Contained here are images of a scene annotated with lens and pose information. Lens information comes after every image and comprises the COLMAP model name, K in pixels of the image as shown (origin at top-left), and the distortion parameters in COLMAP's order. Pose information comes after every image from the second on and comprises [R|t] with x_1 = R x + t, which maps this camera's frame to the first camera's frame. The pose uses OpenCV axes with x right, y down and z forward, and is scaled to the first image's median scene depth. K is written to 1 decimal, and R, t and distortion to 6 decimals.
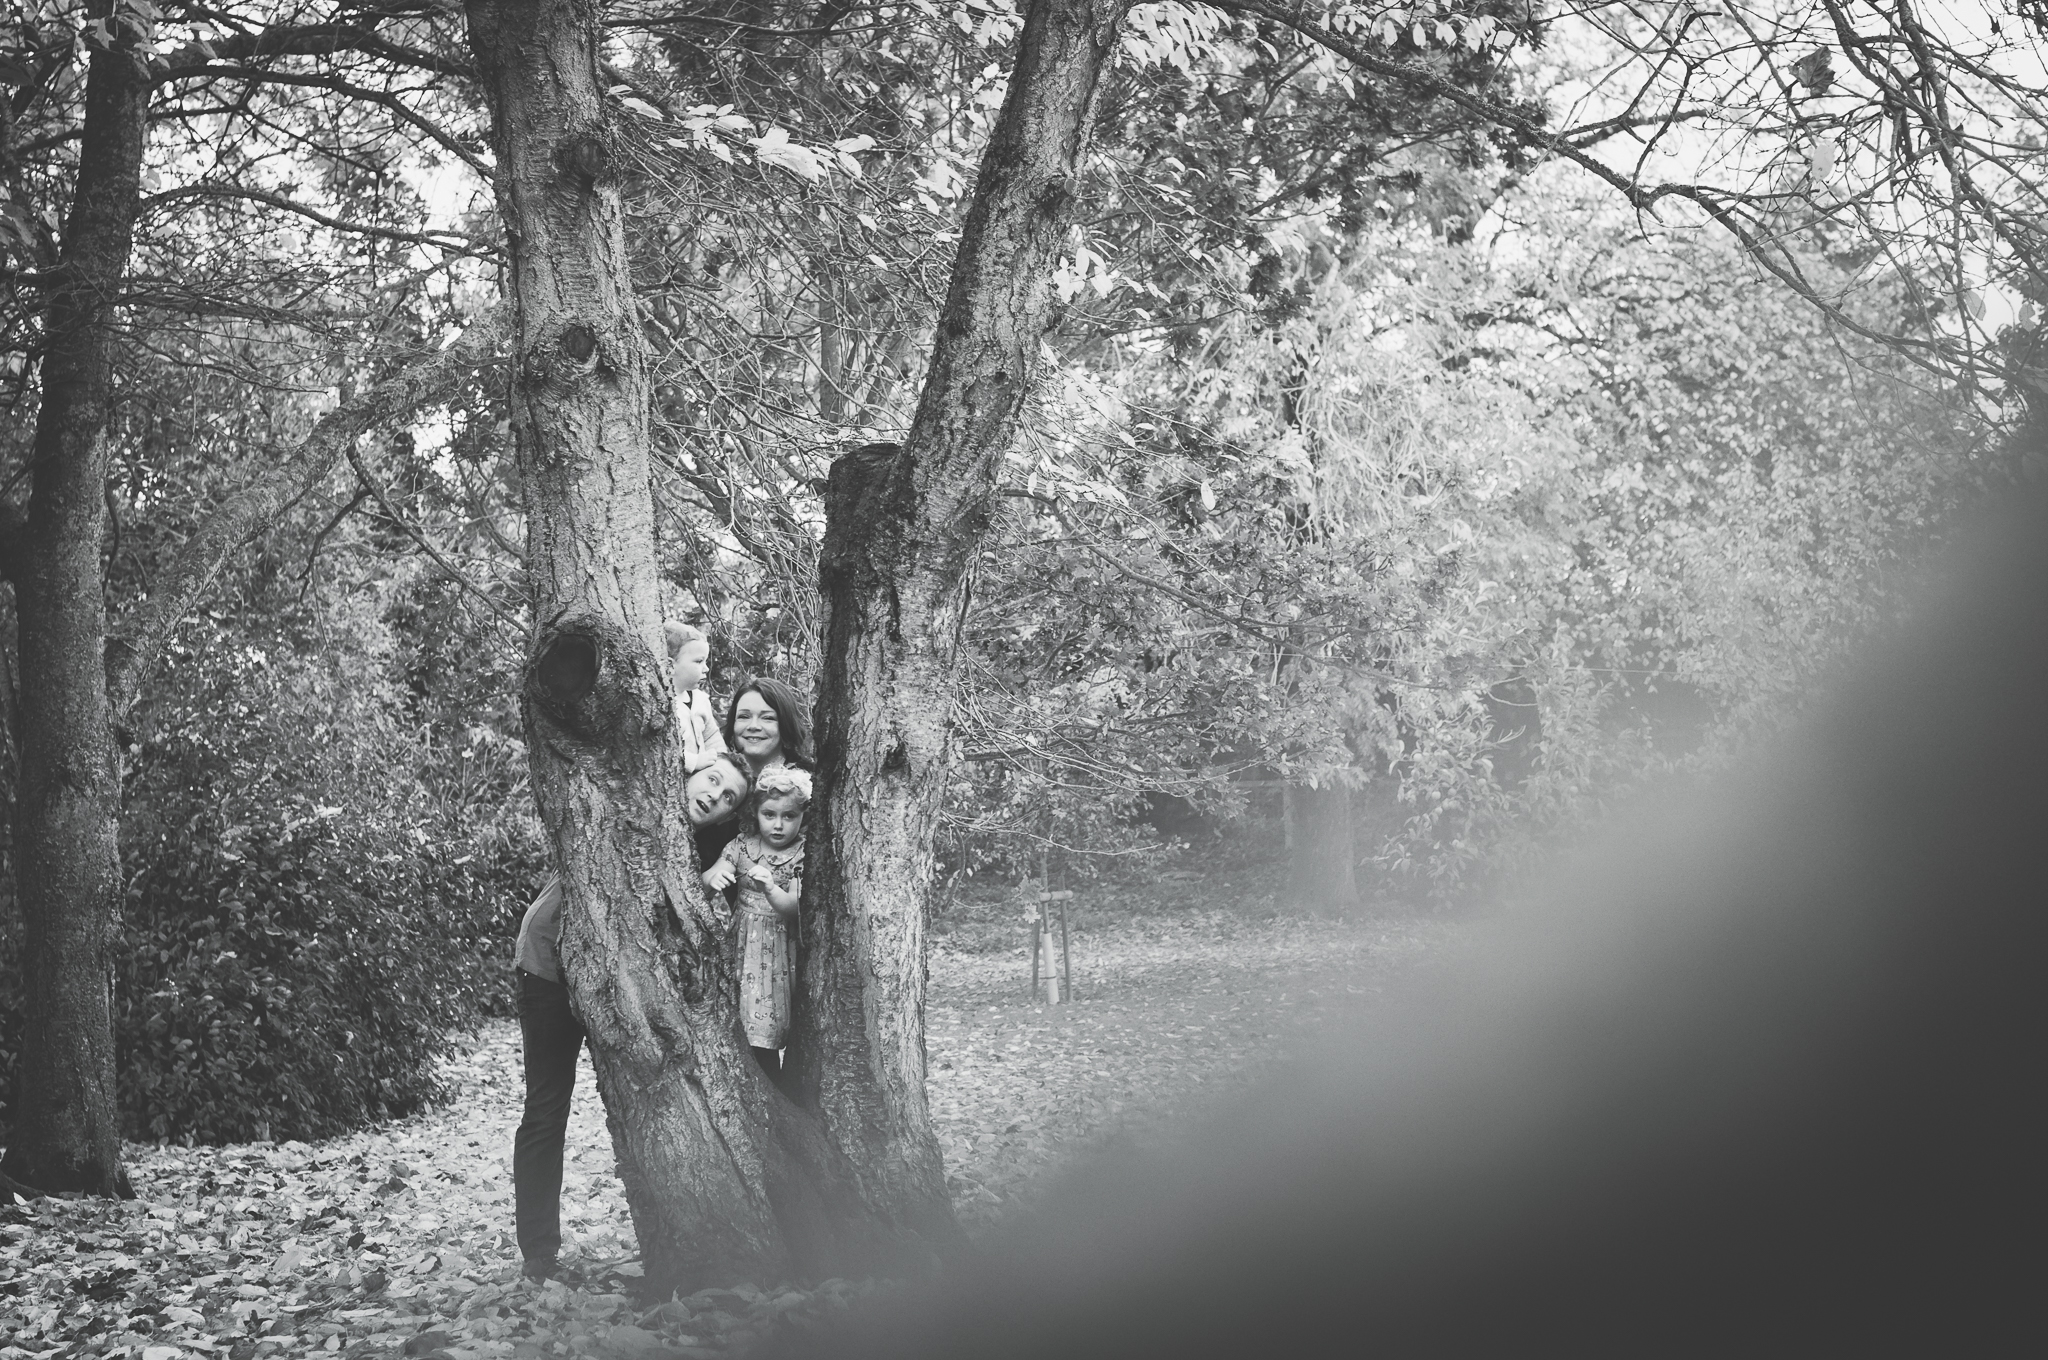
lens RADIAL K [[4433.8, 0, 1023.9], [0, 4433.8, 680.5], [0, 0, 1]] dist [-0.023820, 0.000000]
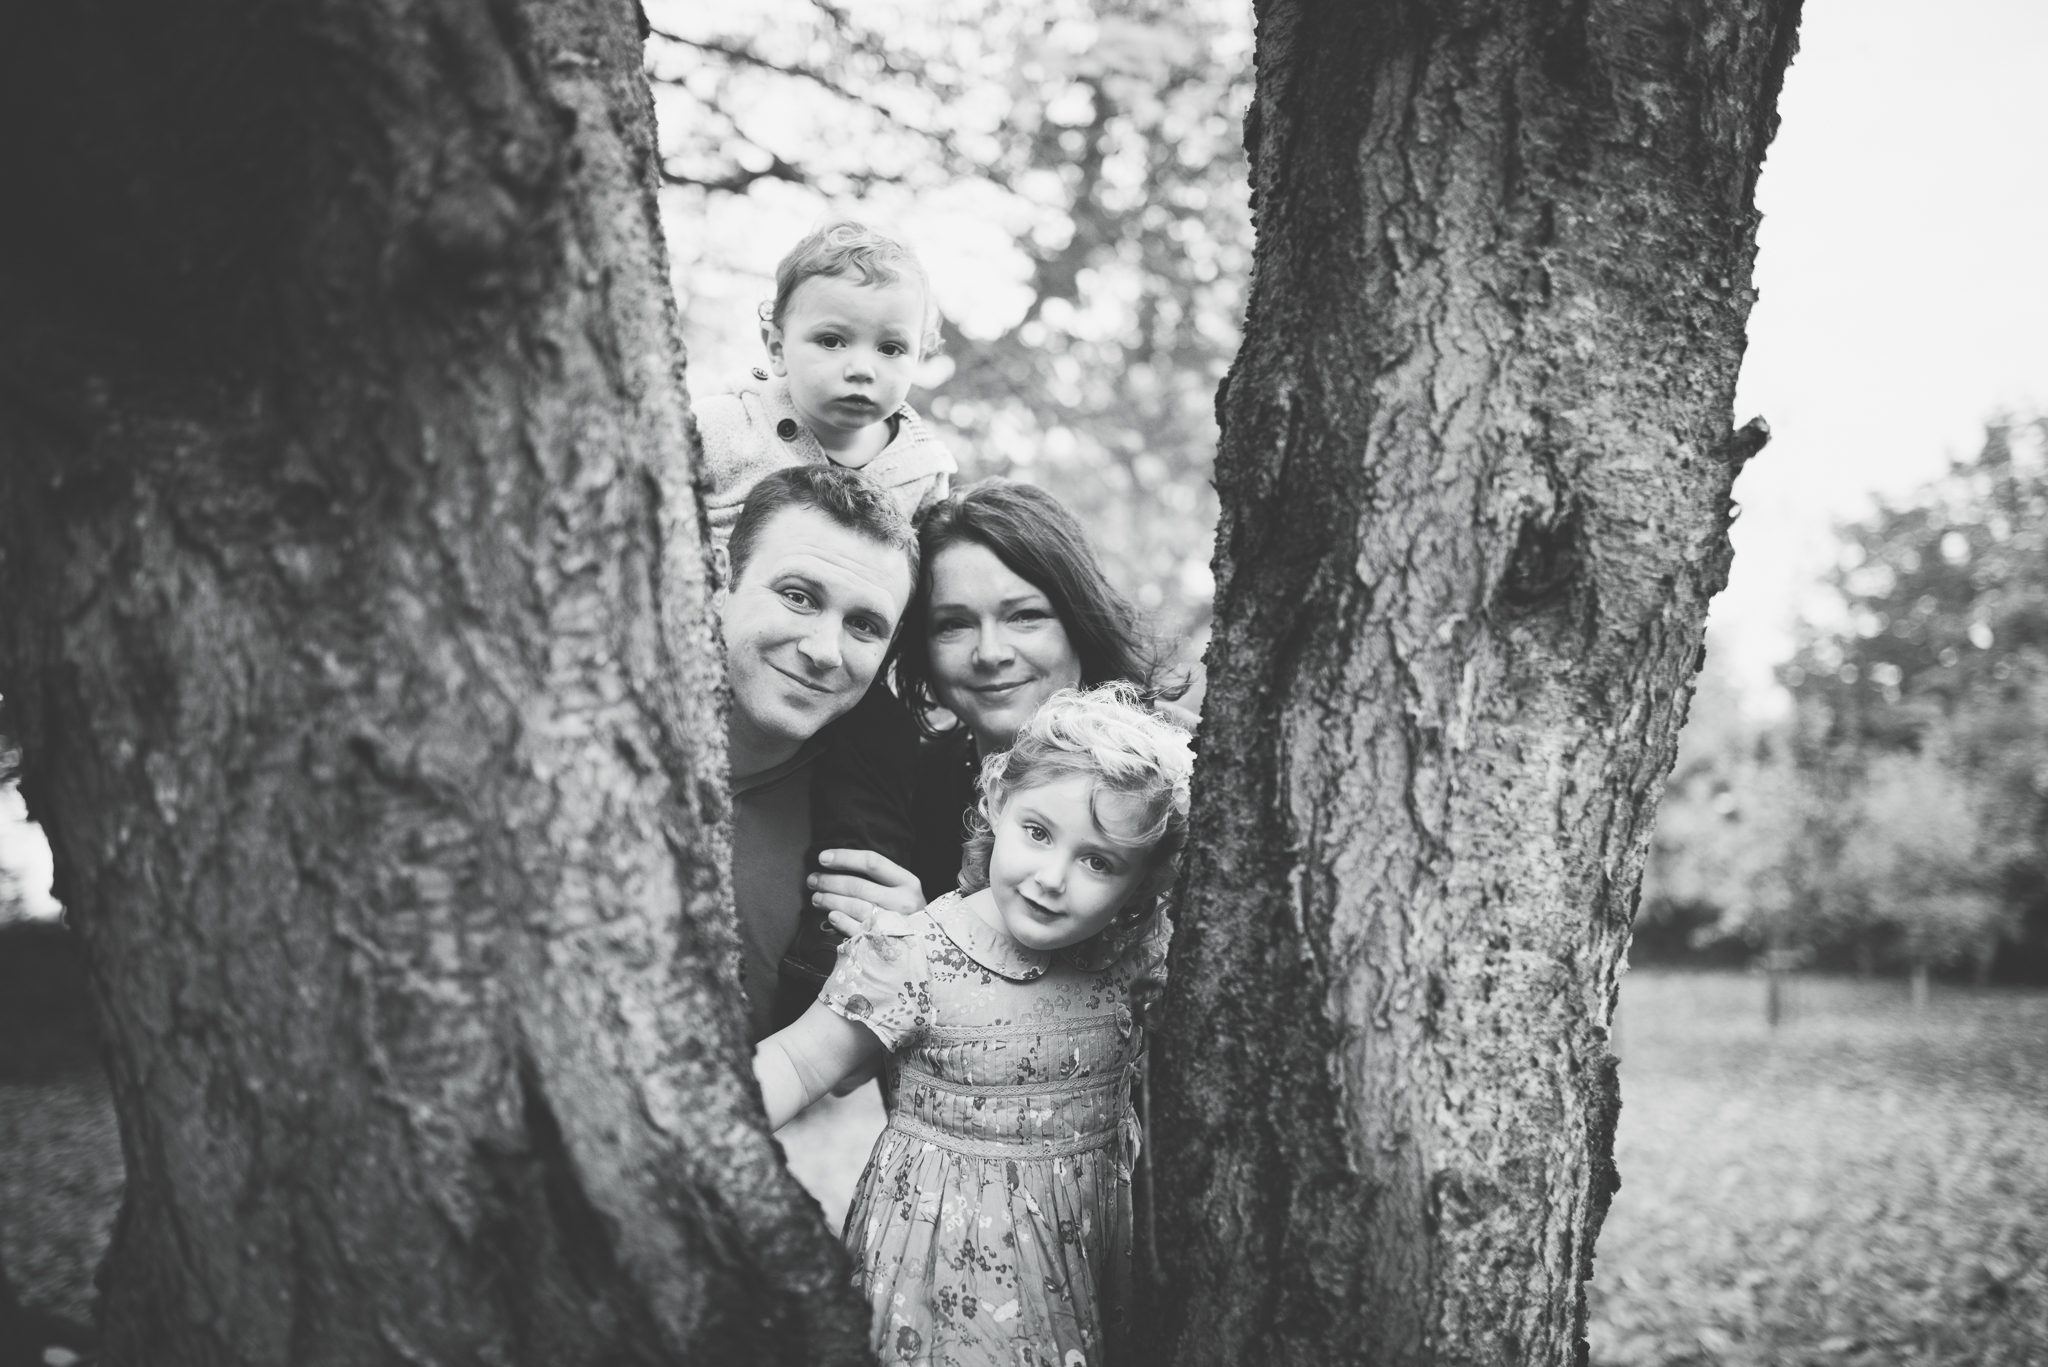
lens RADIAL K [[2079.0, 0, 1025.5], [0, 2079.0, 683.8], [0, 0, 1]] dist [-0.023449, 0.000000]
pose [[0.995580, 0.020773, -0.091593, -0.047805], [-0.027817, 0.996696, -0.076308, 0.034847], [0.089705, 0.078519, 0.992869, 0.884046]]
